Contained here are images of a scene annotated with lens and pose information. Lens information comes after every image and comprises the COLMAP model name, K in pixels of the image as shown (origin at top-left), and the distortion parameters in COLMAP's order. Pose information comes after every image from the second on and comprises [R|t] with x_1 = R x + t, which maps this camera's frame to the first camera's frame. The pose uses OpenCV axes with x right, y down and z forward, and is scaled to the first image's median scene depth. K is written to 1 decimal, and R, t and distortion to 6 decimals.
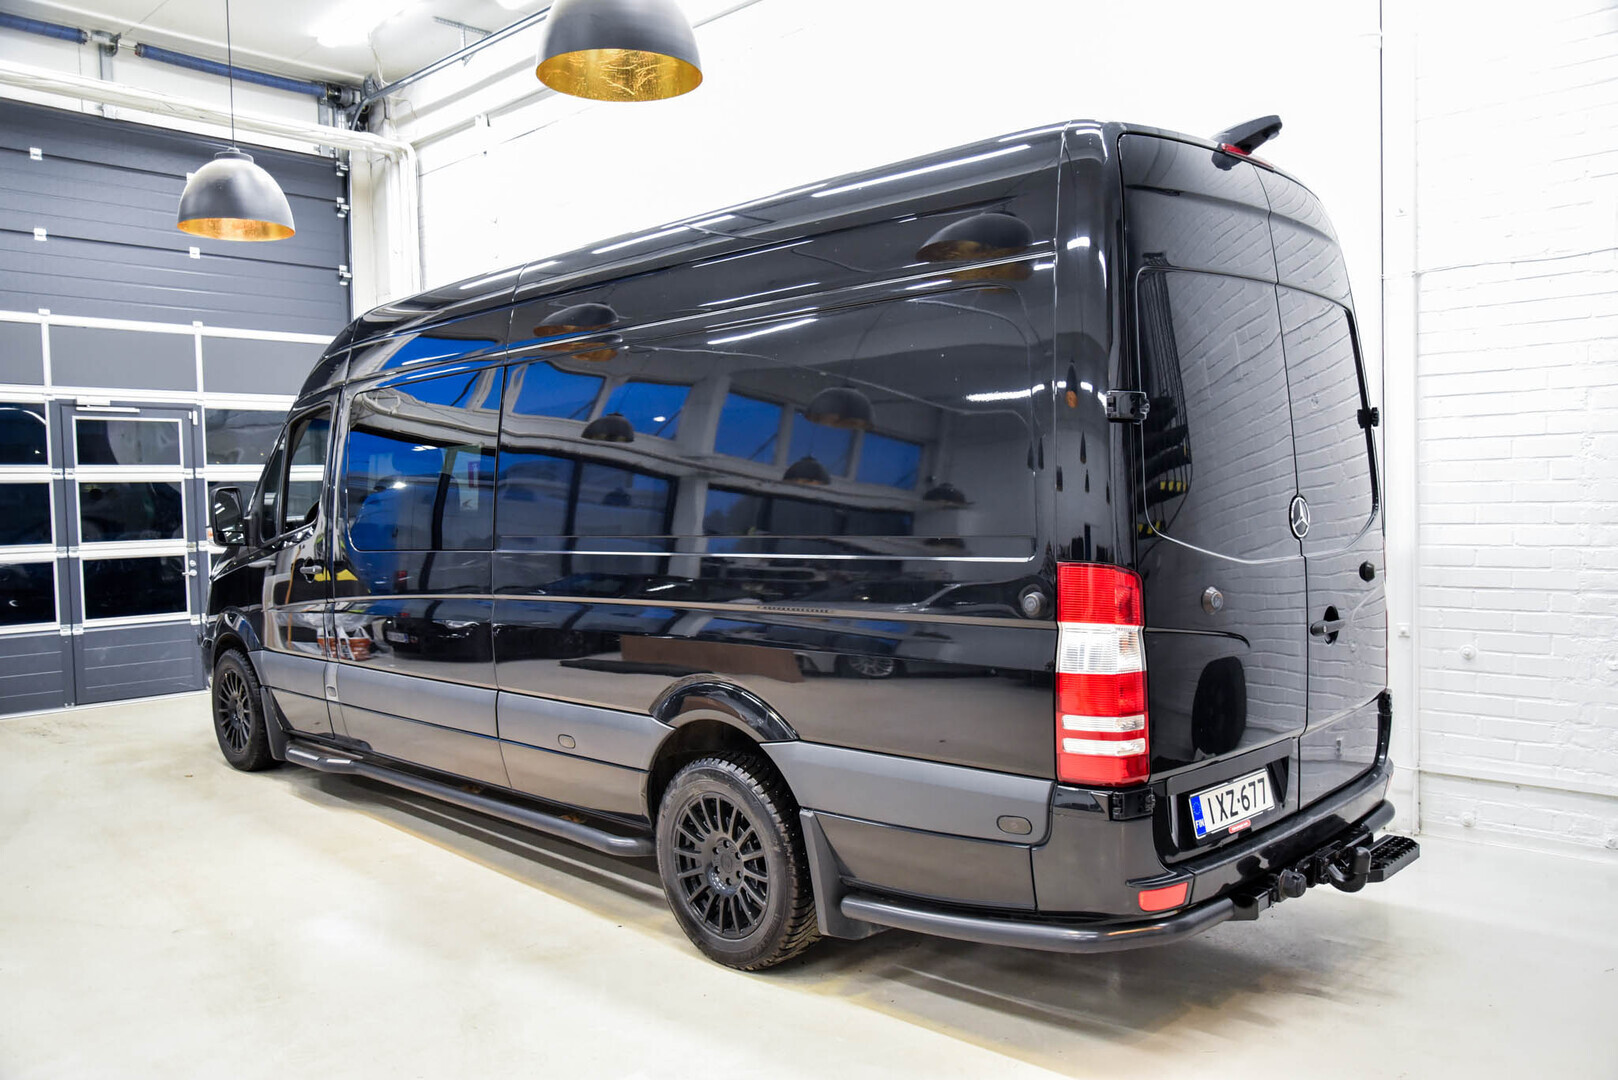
lens RADIAL K [[1261.9, 0, 809.0], [0, 1261.9, 540.0], [0, 0, 1]] dist [-0.068592, 0.075225]
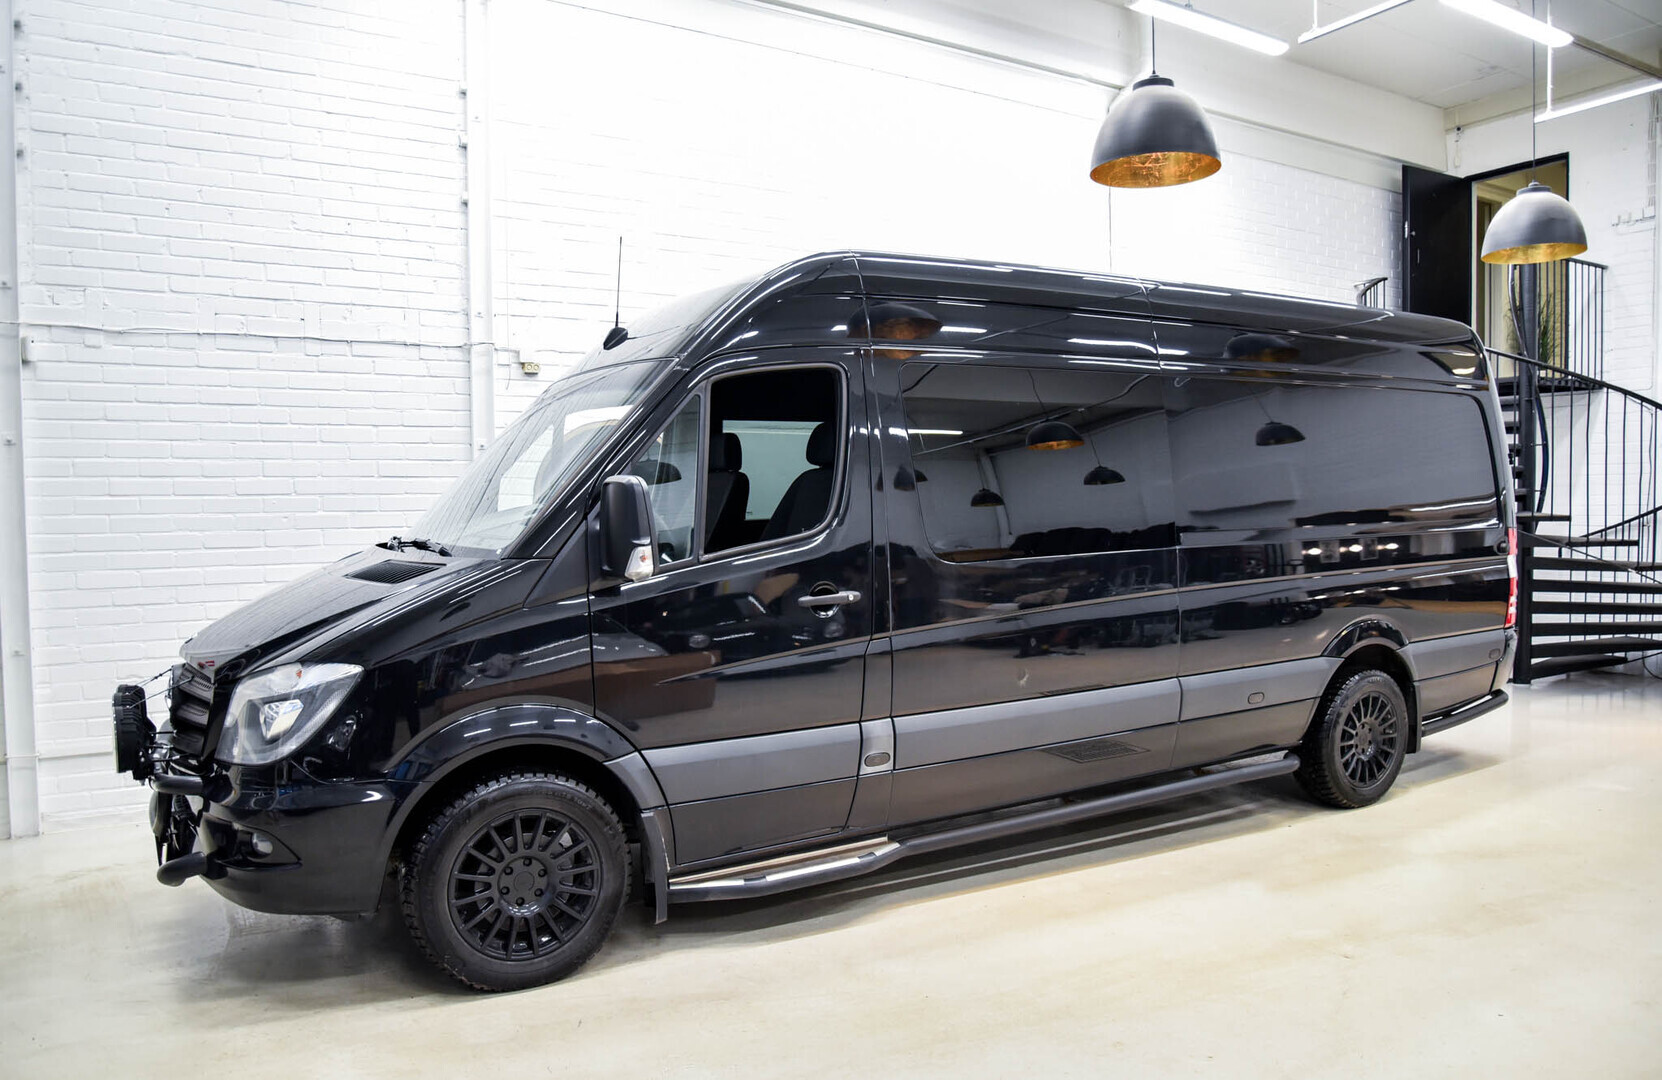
lens RADIAL K [[1180.5, 0, 831.0], [0, 1180.5, 540.0], [0, 0, 1]] dist [-0.065644, 0.001012]
pose [[0.234677, -0.015809, 0.971945, -1.547422], [0.043061, 0.999055, 0.005852, -0.019355], [-0.971119, 0.040479, 0.235136, 1.253875]]
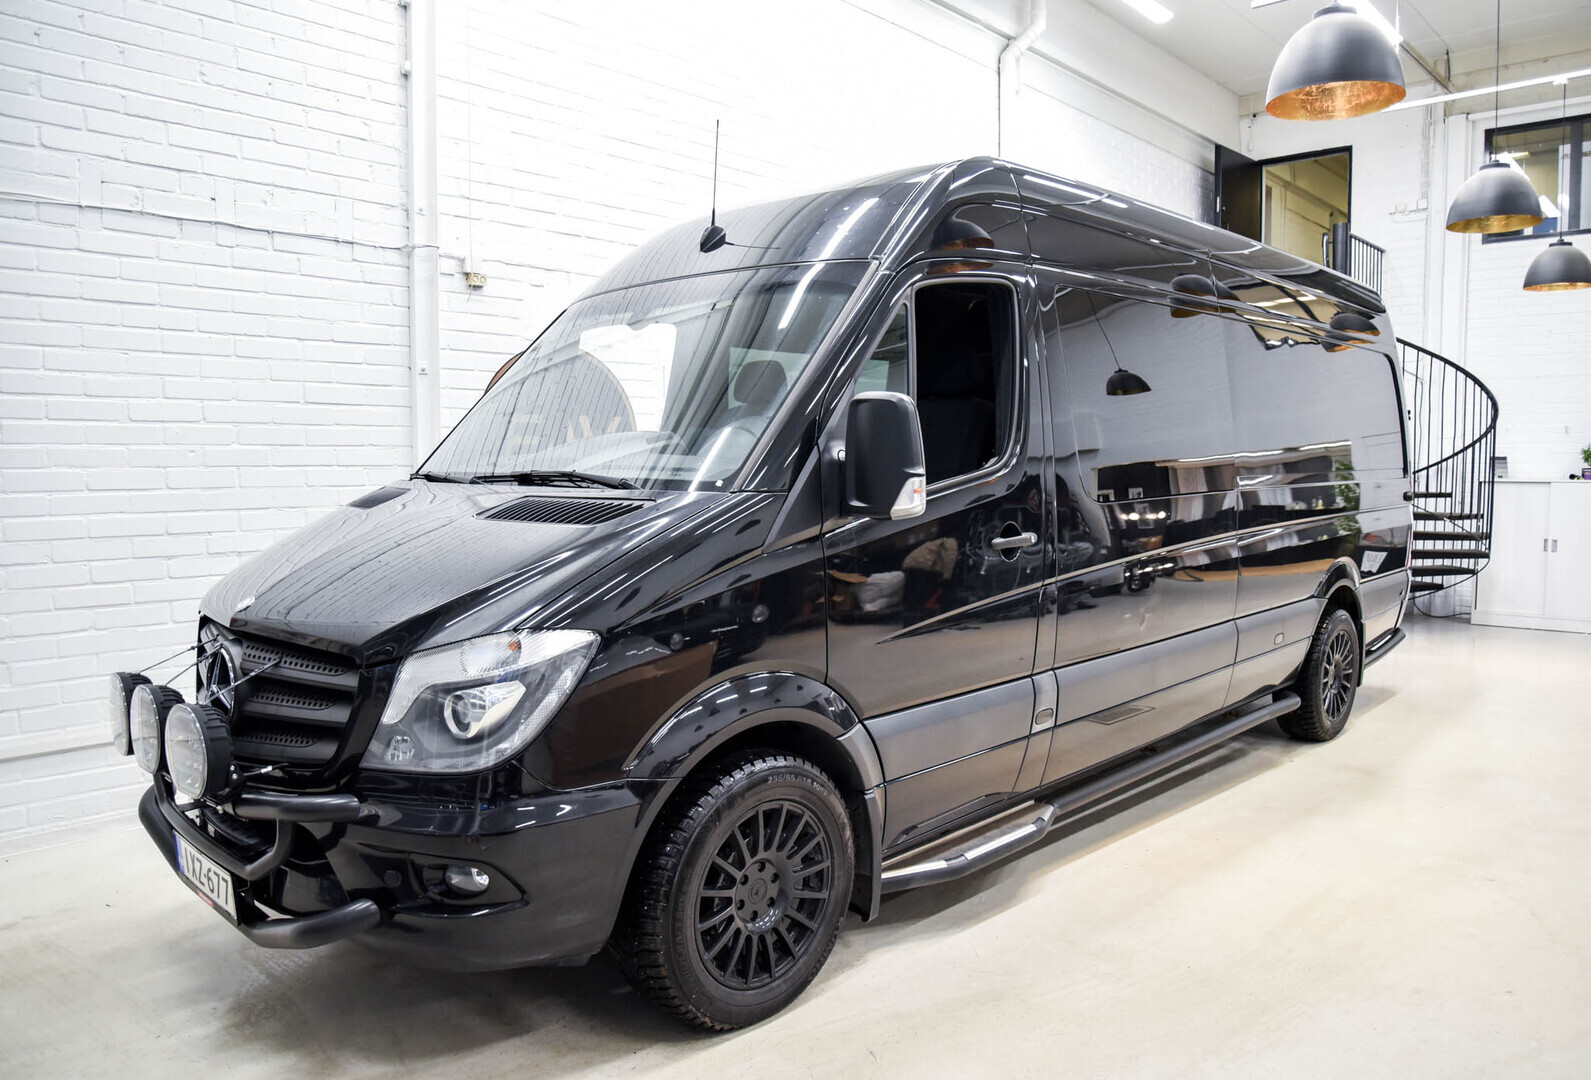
lens RADIAL K [[1141.9, 0, 795.5], [0, 1141.9, 540.0], [0, 0, 1]] dist [-0.066828, 0.009305]
pose [[-0.054484, -0.050022, 0.997261, -1.431292], [0.038616, 0.997892, 0.052163, -0.016244], [-0.997768, 0.041352, -0.052438, 1.704079]]
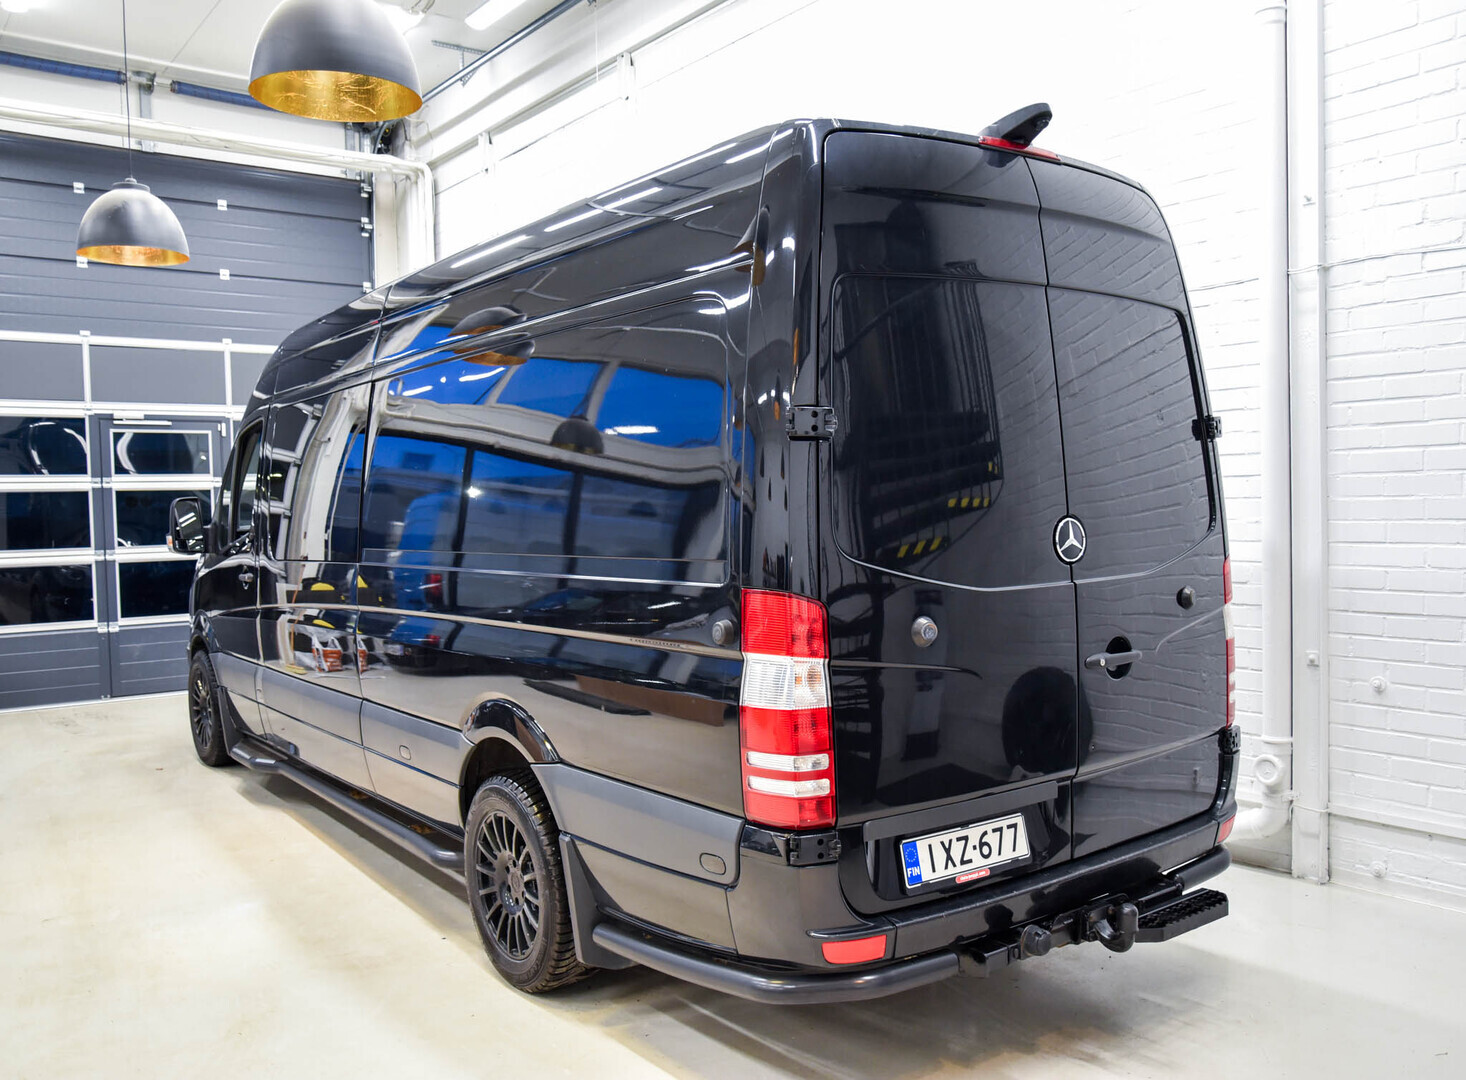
lens RADIAL K [[1253.5, 0, 733.0], [0, 1253.5, 540.0], [0, 0, 1]] dist [-0.079433, 0.093998]
pose [[0.988731, 0.006280, -0.149574, 0.243265], [-0.006611, 0.999977, -0.001711, -0.012611], [0.149559, 0.002681, 0.988749, 0.051985]]
